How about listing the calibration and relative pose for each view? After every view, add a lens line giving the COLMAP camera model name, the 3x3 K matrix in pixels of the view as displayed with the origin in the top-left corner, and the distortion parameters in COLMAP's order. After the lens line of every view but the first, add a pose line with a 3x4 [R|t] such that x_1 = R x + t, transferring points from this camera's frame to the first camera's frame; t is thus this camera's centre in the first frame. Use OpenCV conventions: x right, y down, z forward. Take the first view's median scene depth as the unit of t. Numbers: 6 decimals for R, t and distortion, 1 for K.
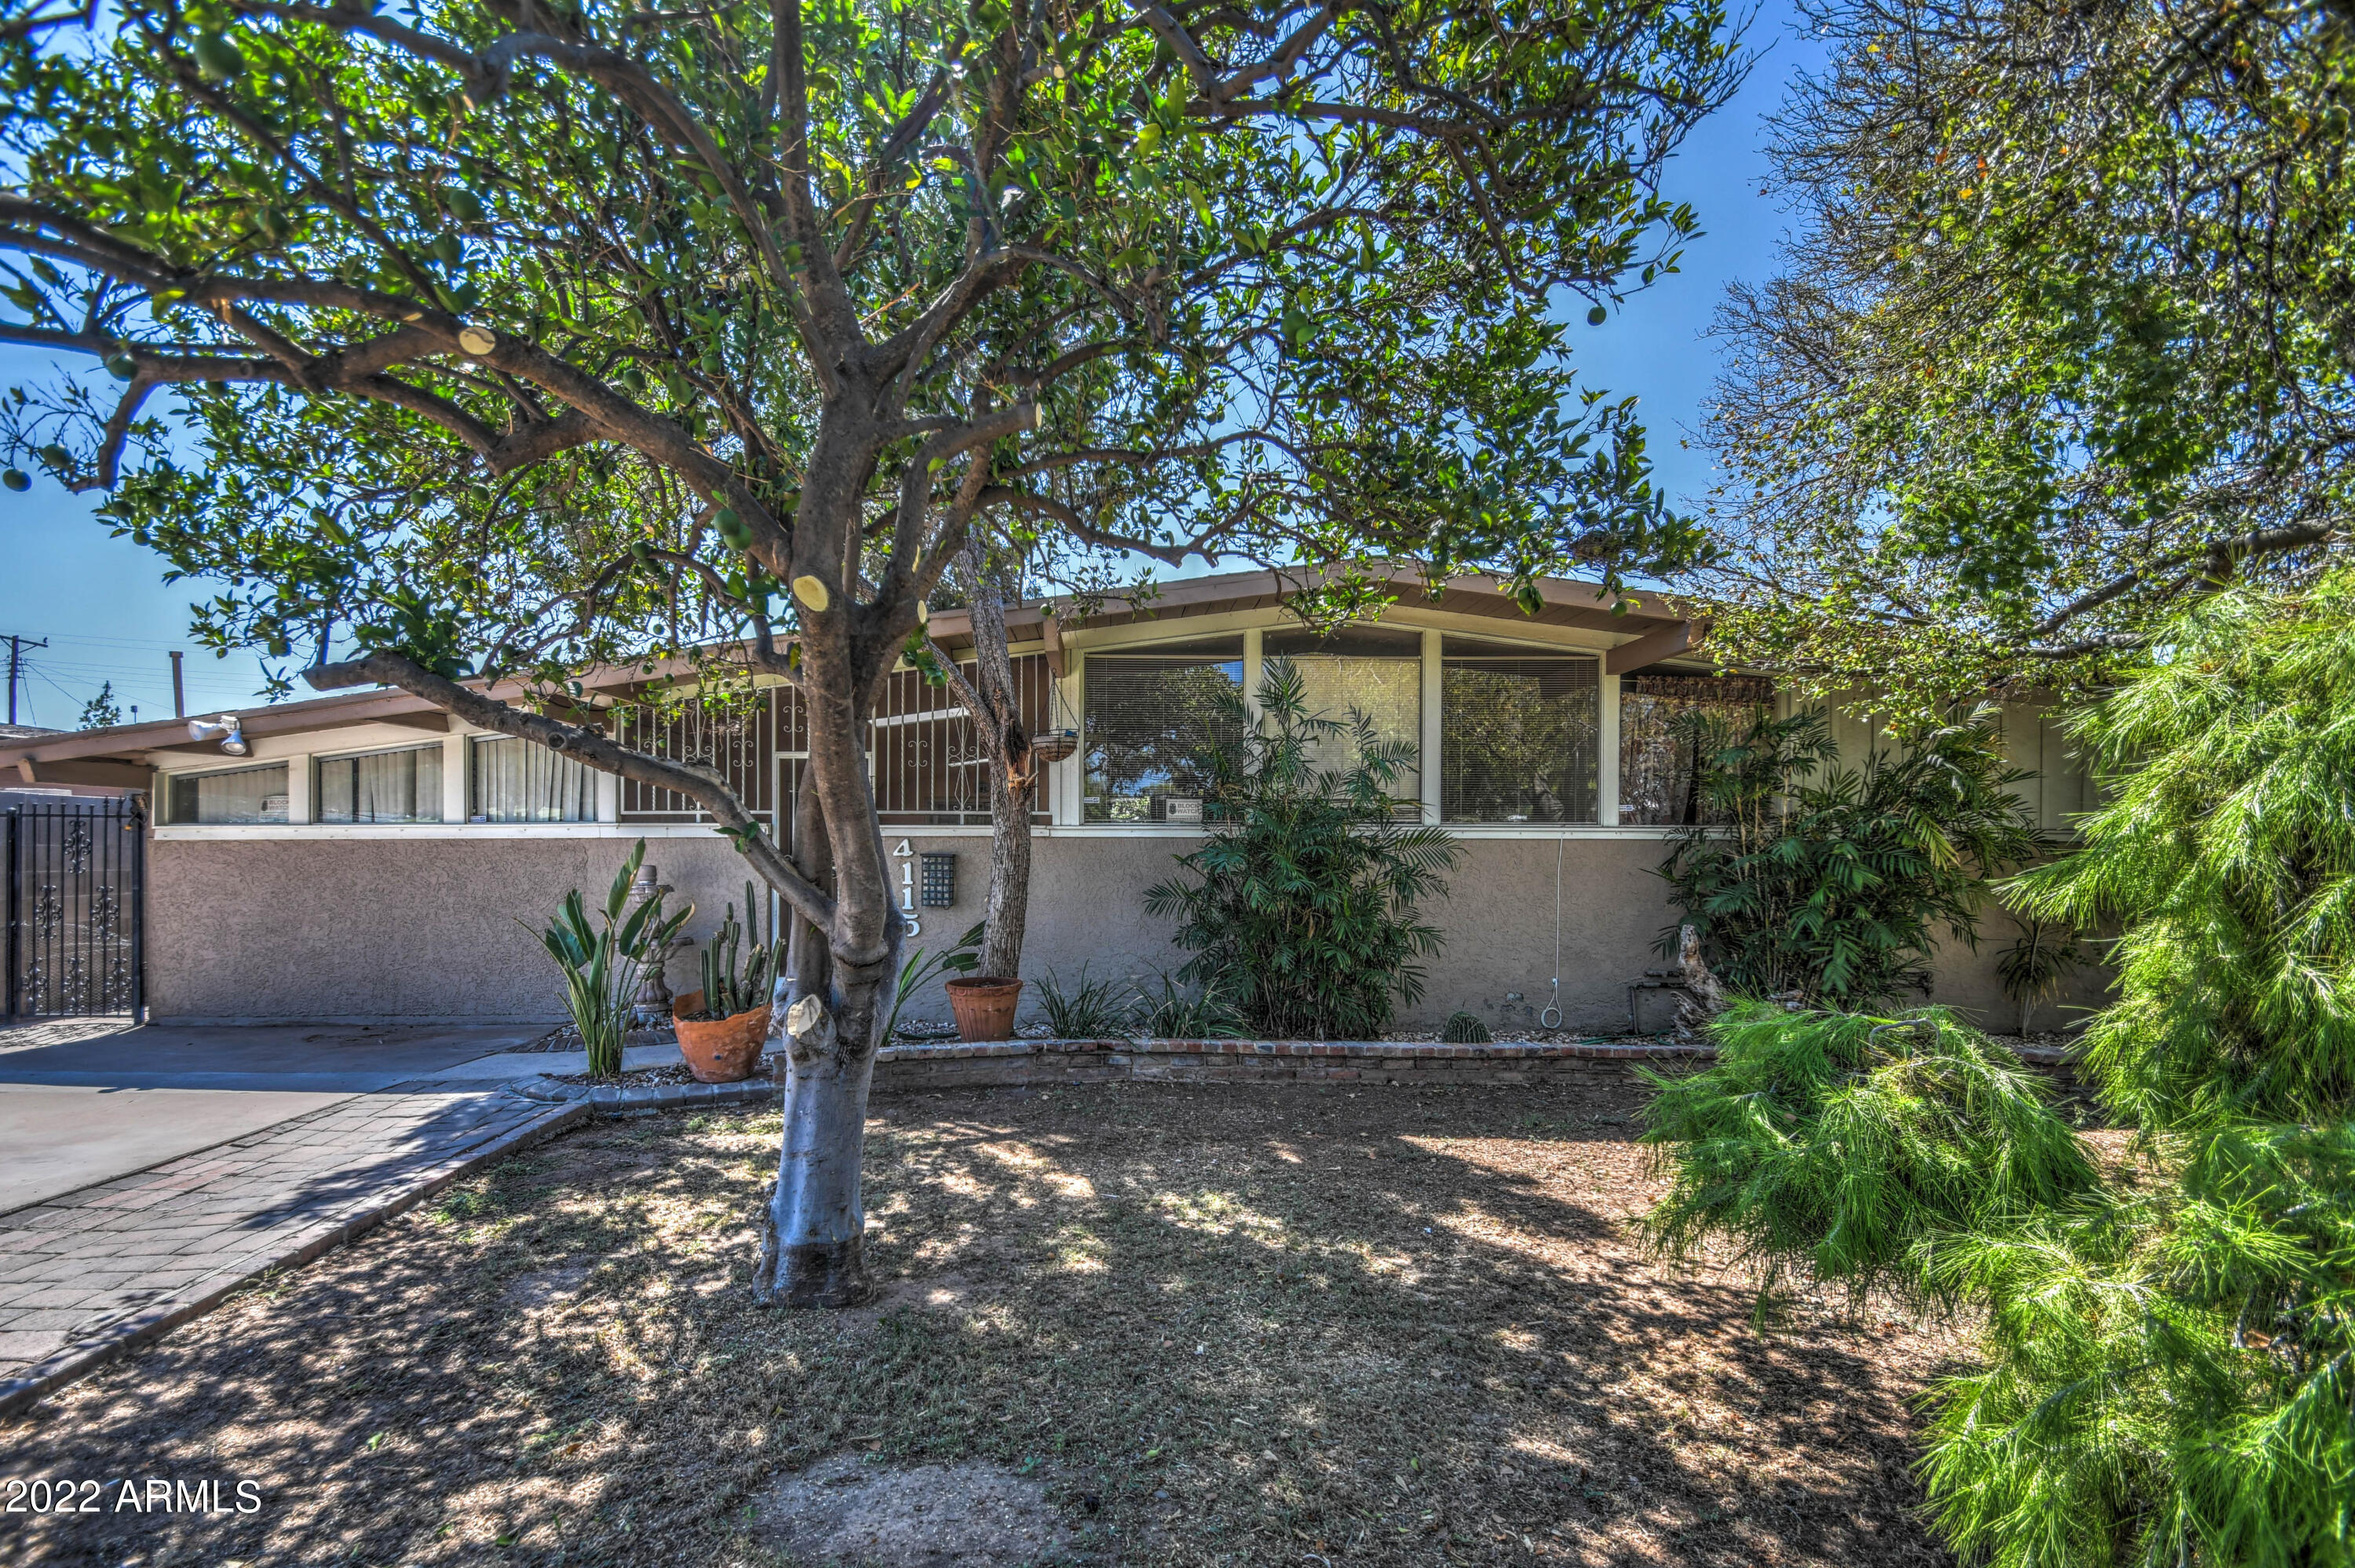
lens RADIAL K [[1045.3, 0, 1180.4], [0, 1045.3, 803.2], [0, 0, 1]] dist [0.000679, -0.006954]
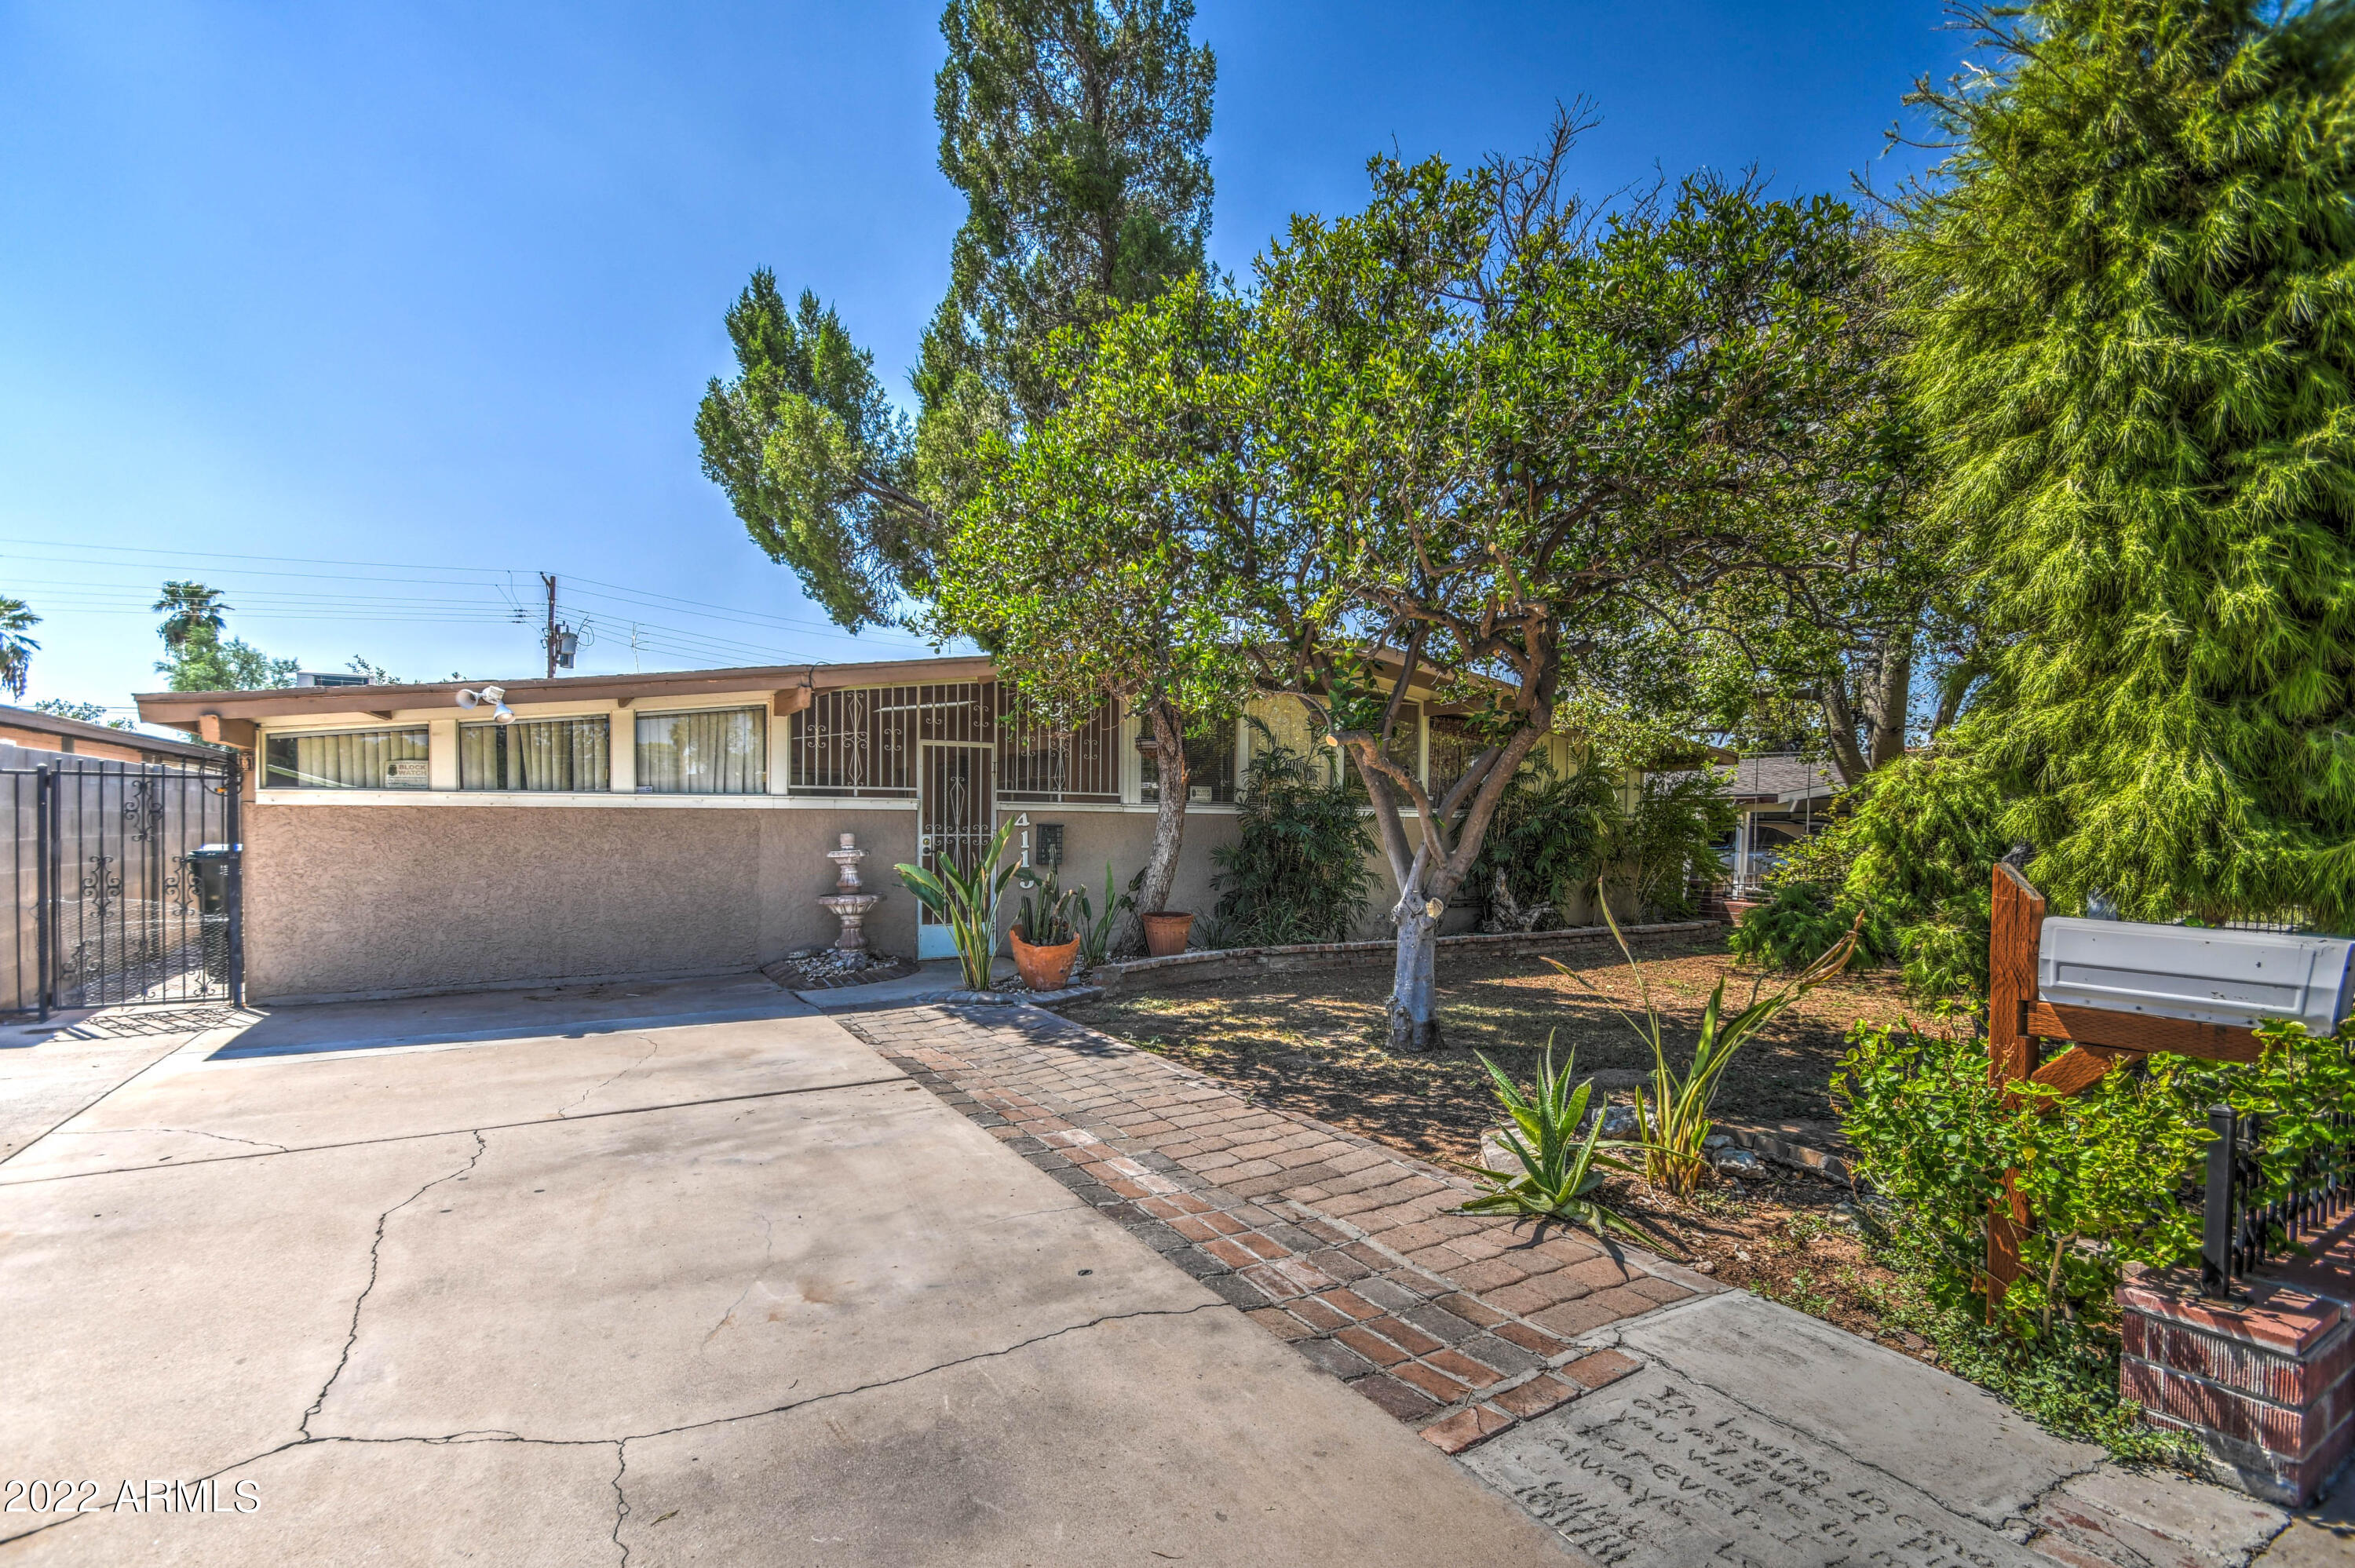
lens RADIAL K [[1045.3, 0, 1167.1], [0, 1045.3, 796.7], [0, 0, 1]] dist [0.000679, -0.006954]
pose [[0.864430, 0.019233, 0.502385, -0.752276], [-0.028877, 0.999518, 0.011422, -0.004672], [-0.501923, -0.024381, 0.864569, -0.191629]]
